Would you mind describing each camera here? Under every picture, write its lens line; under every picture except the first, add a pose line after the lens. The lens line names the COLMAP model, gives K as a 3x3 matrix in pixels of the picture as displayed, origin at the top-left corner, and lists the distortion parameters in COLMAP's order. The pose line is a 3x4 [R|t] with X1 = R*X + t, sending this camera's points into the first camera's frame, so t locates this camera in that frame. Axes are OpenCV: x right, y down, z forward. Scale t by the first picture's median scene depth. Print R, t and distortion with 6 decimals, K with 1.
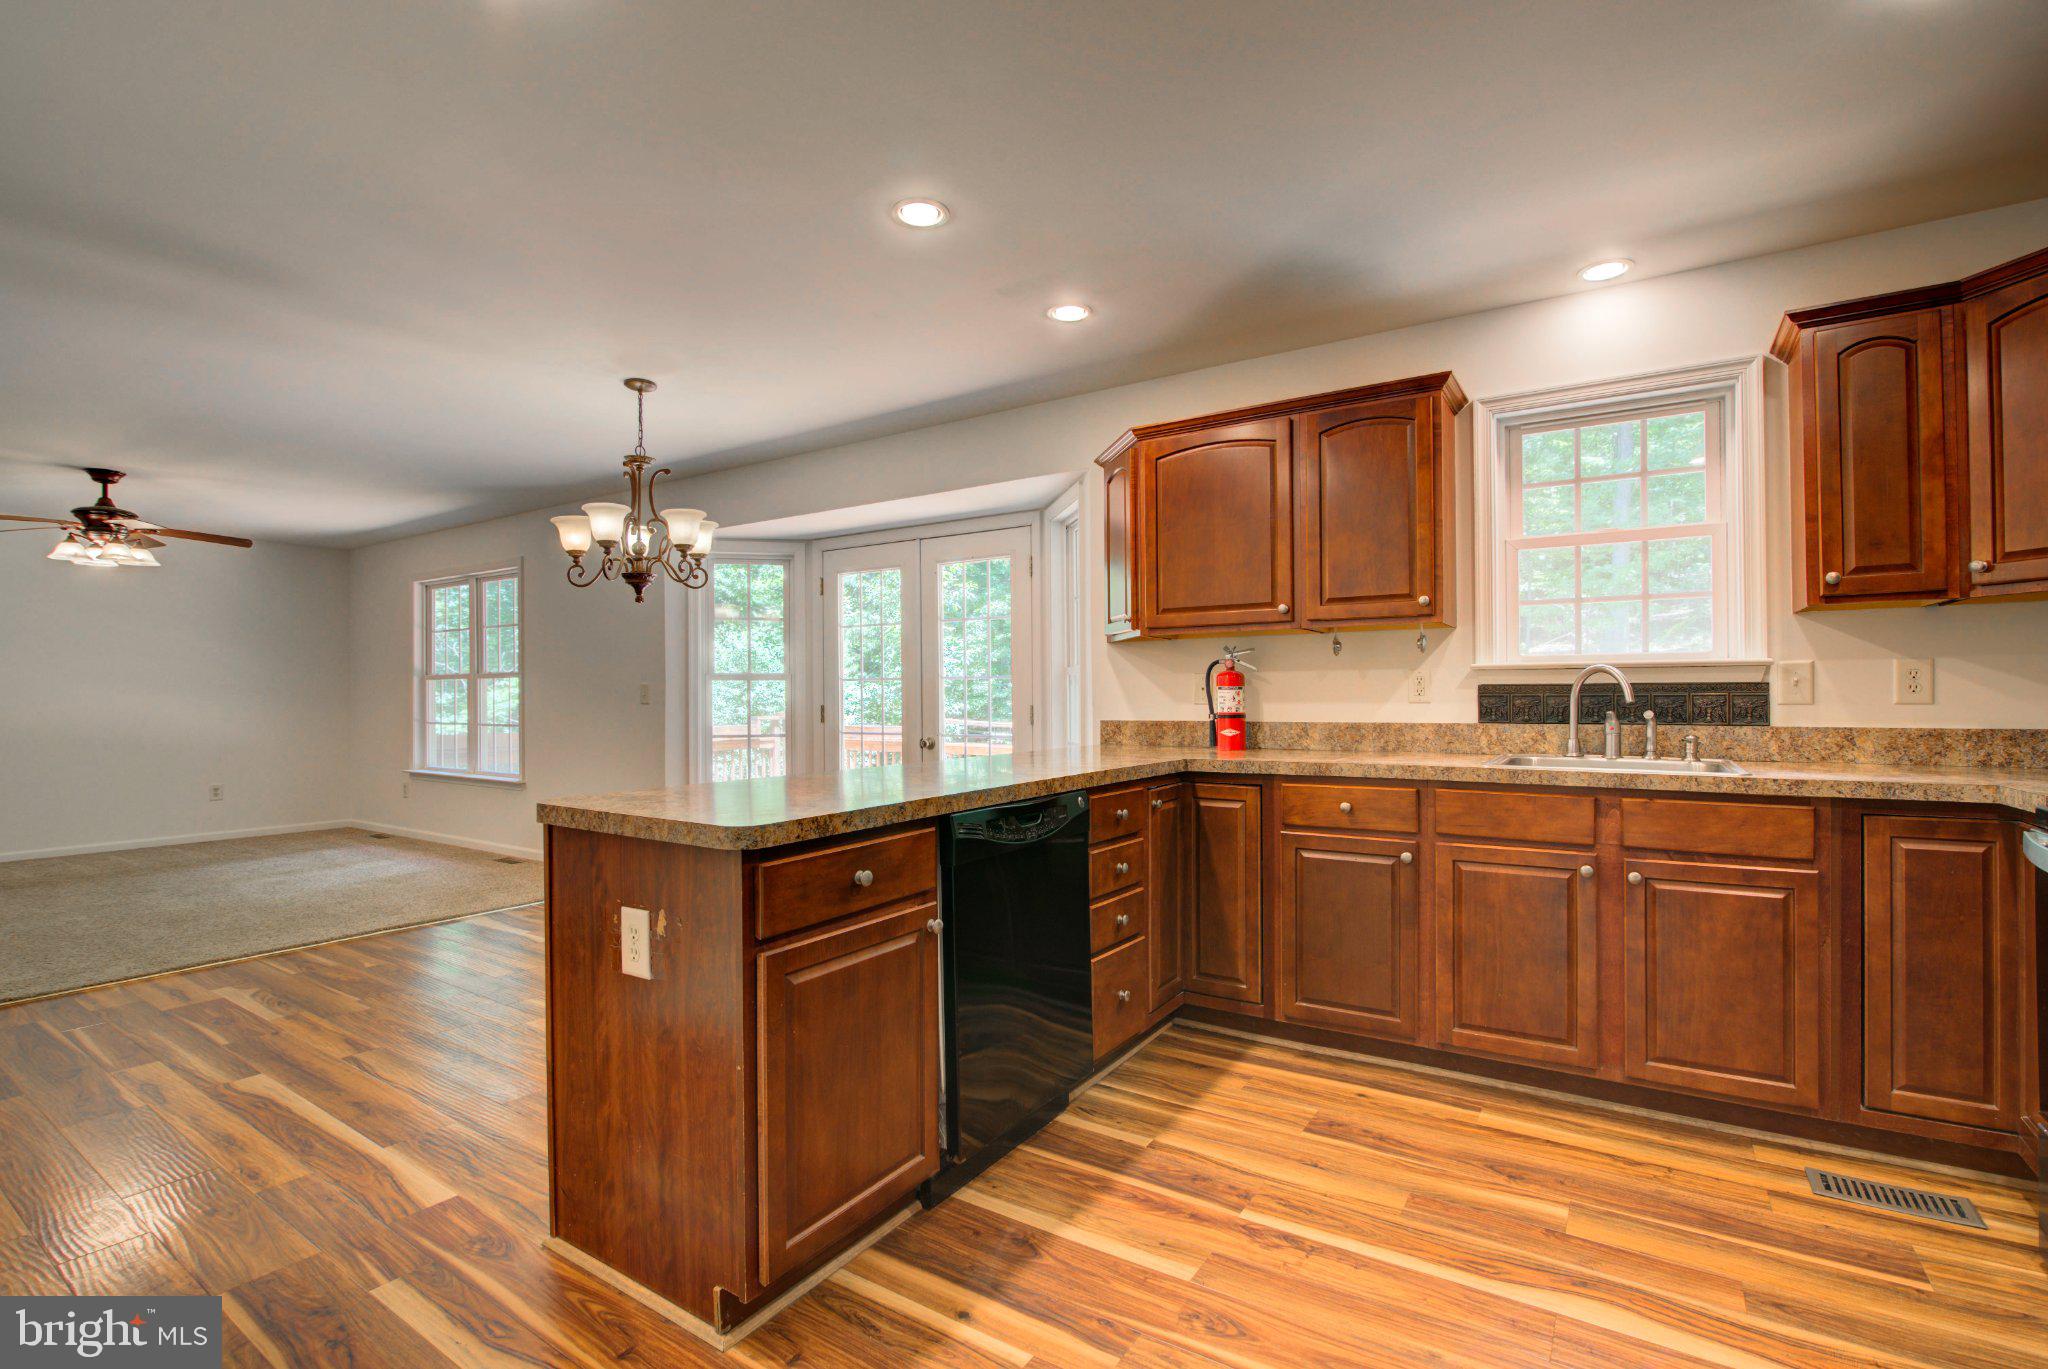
lens RADIAL K [[932.9, 0, 1026.6], [0, 932.9, 694.6], [0, 0, 1]] dist [-0.020920, 0.001904]
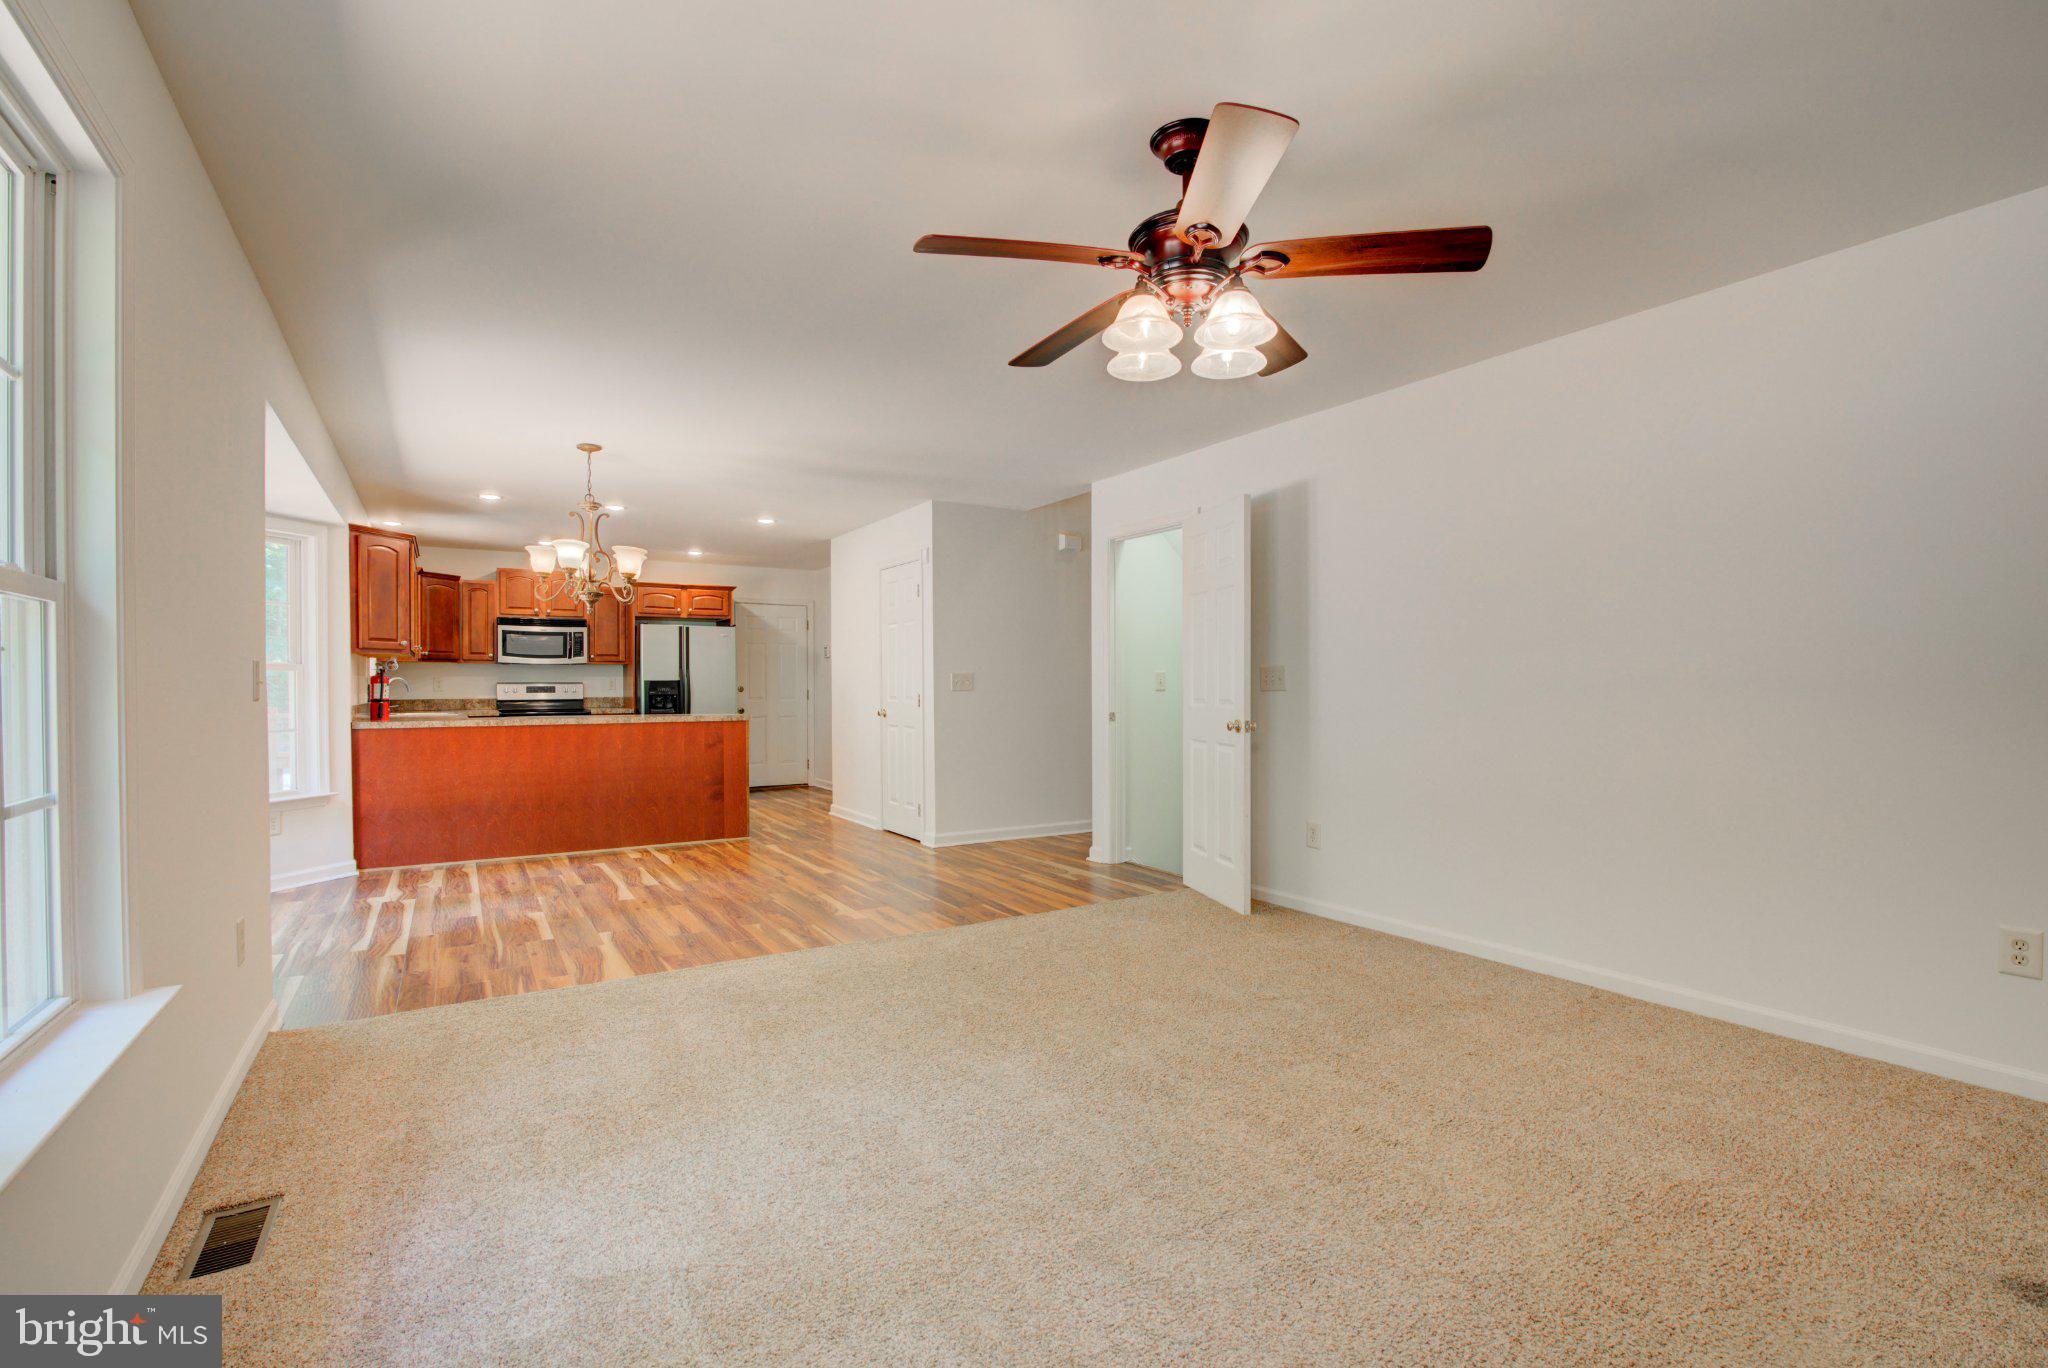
lens RADIAL K [[932.9, 0, 1026.6], [0, 932.9, 694.1], [0, 0, 1]] dist [-0.020920, 0.001904]
pose [[-0.907875, 0.006040, 0.419197, -1.964835], [0.009176, 0.999943, 0.005467, 0.014769], [-0.419140, 0.008810, -0.907879, 2.495224]]
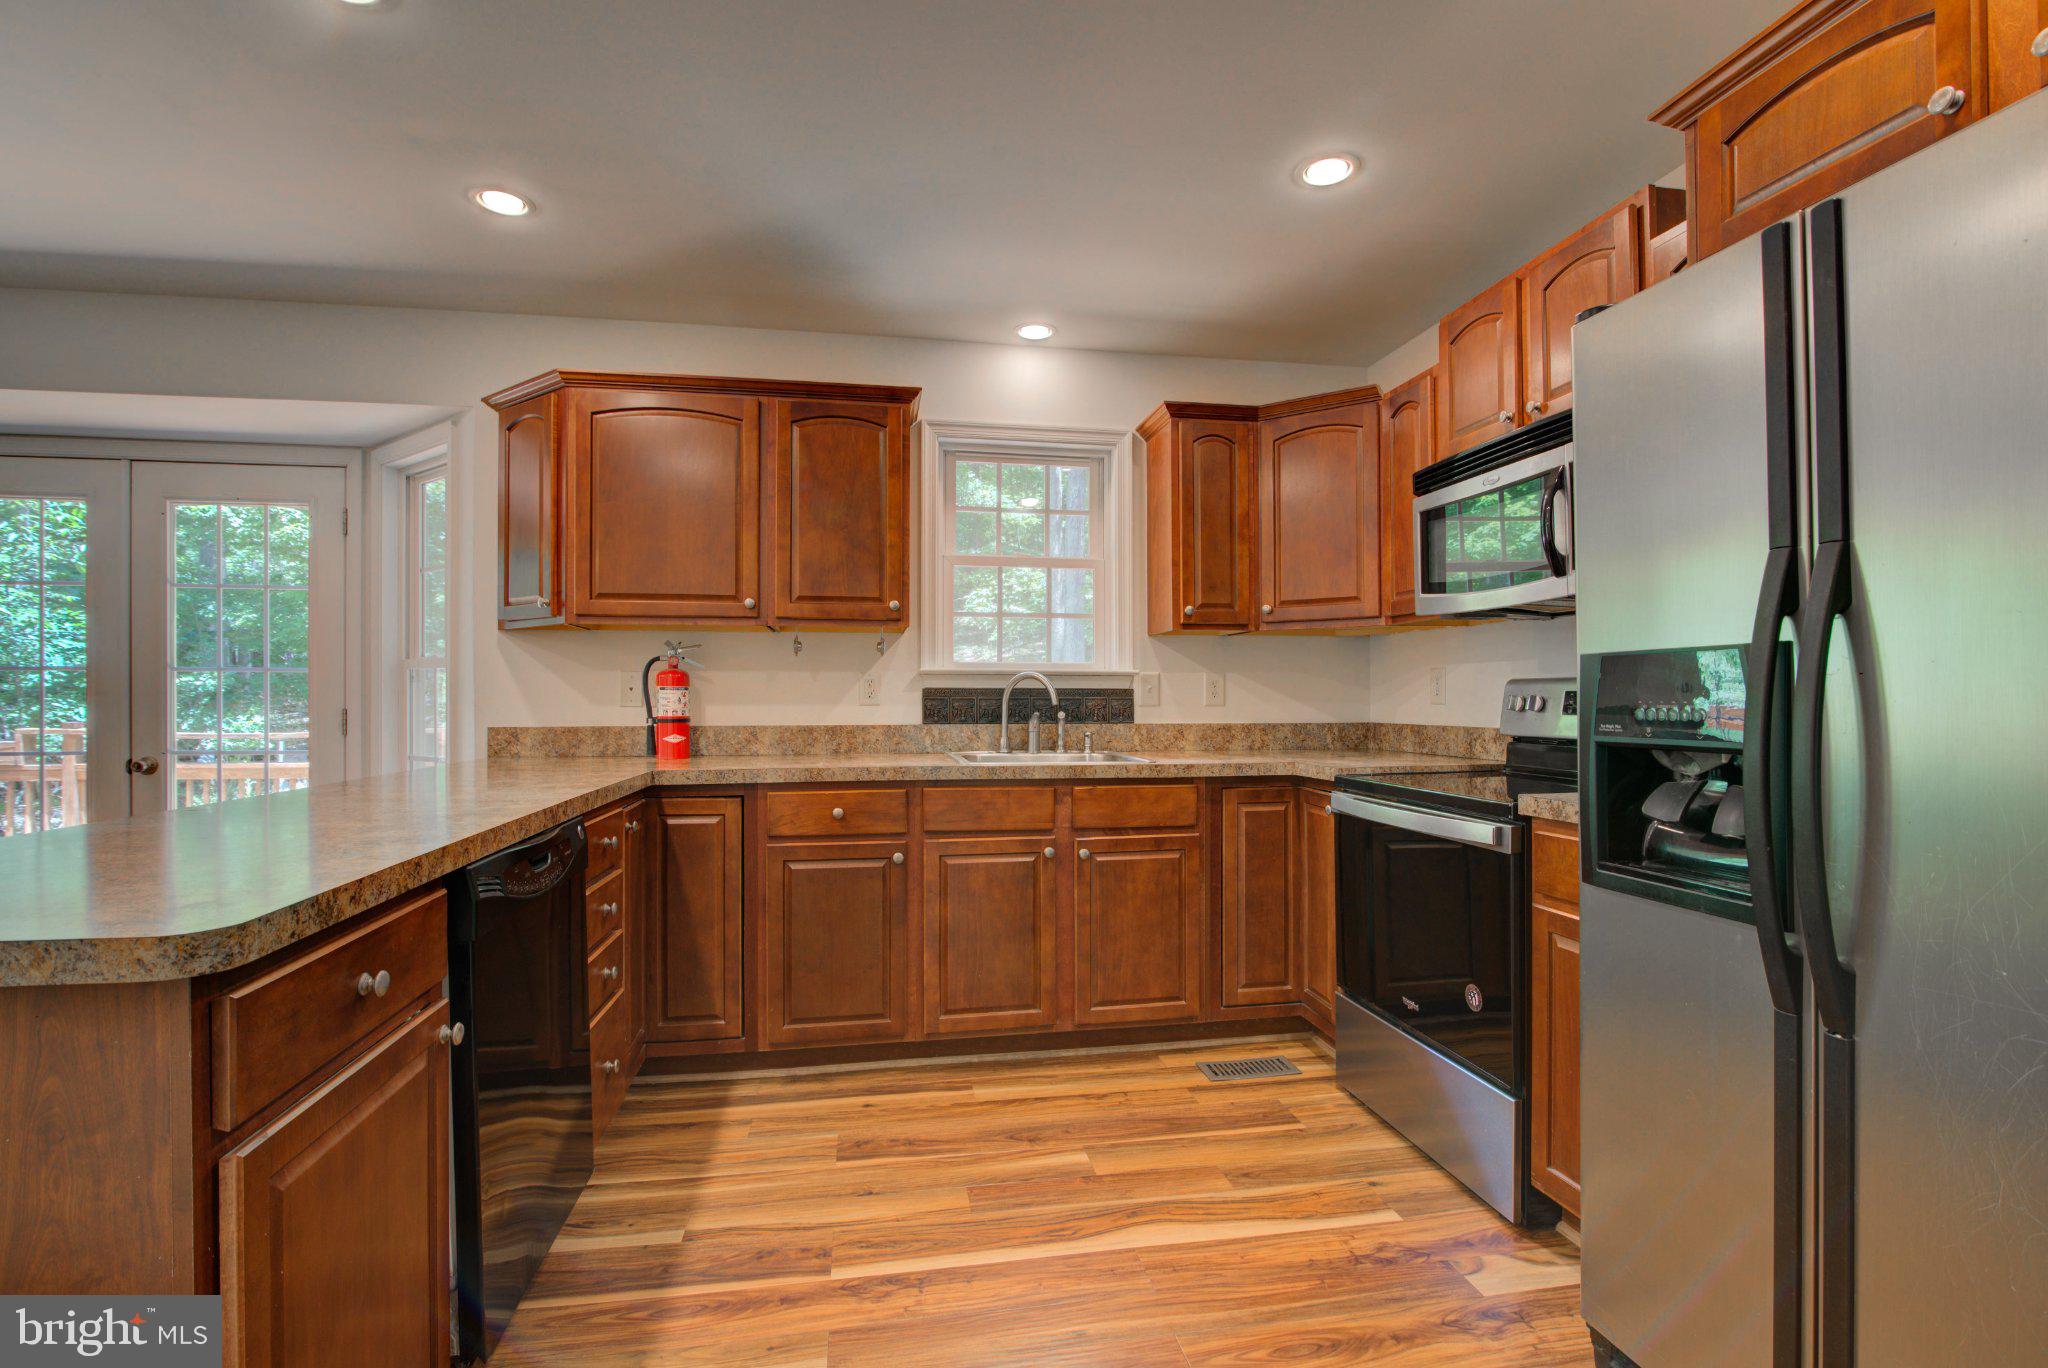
lens RADIAL K [[932.9, 0, 1026.6], [0, 932.9, 694.1], [0, 0, 1]] dist [-0.020920, 0.001904]
pose [[0.728182, 0.008266, 0.685333, -0.170473], [-0.005396, 0.999965, -0.006327, 0.002473], [-0.685362, 0.000910, 0.728202, 0.150946]]
